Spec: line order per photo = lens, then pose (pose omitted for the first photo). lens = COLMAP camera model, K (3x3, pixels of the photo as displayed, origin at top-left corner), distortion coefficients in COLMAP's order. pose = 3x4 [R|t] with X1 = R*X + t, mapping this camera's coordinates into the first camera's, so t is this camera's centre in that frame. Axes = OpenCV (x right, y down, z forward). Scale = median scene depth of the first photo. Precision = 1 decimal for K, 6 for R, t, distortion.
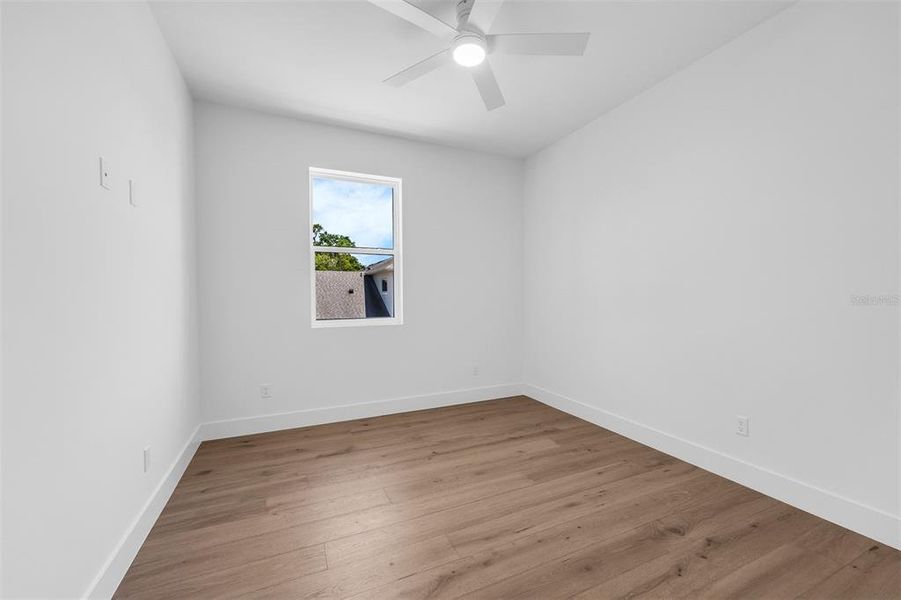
lens RADIAL K [[365.3, 0, 447.5], [0, 365.3, 302.0], [0, 0, 1]] dist [0.007510, -0.000013]
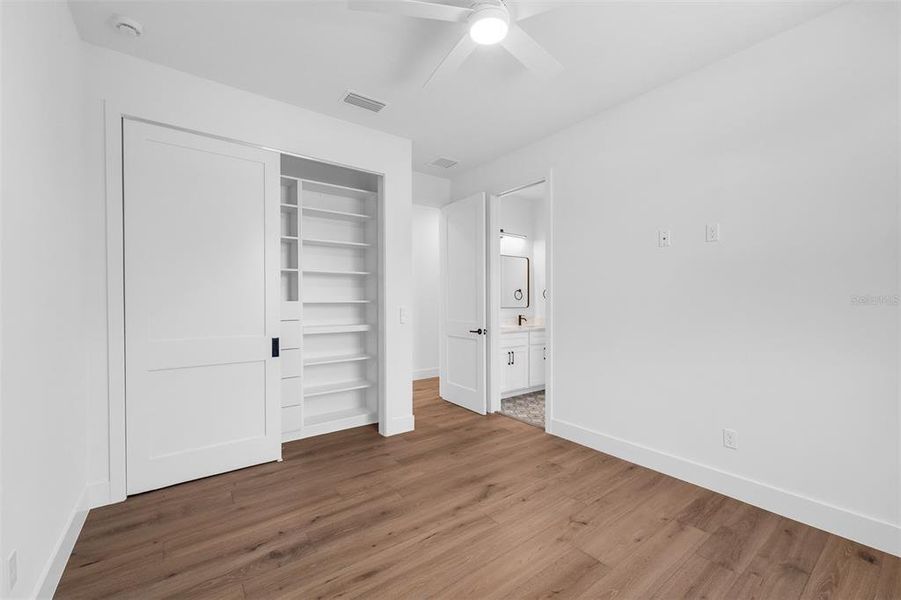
lens RADIAL K [[365.3, 0, 447.5], [0, 365.3, 302.0], [0, 0, 1]] dist [0.007510, -0.000013]
pose [[-0.977728, 0.008099, -0.209719, 0.355341], [0.003233, 0.999718, 0.023536, -0.063452], [0.209851, 0.022334, -0.977478, 1.932532]]
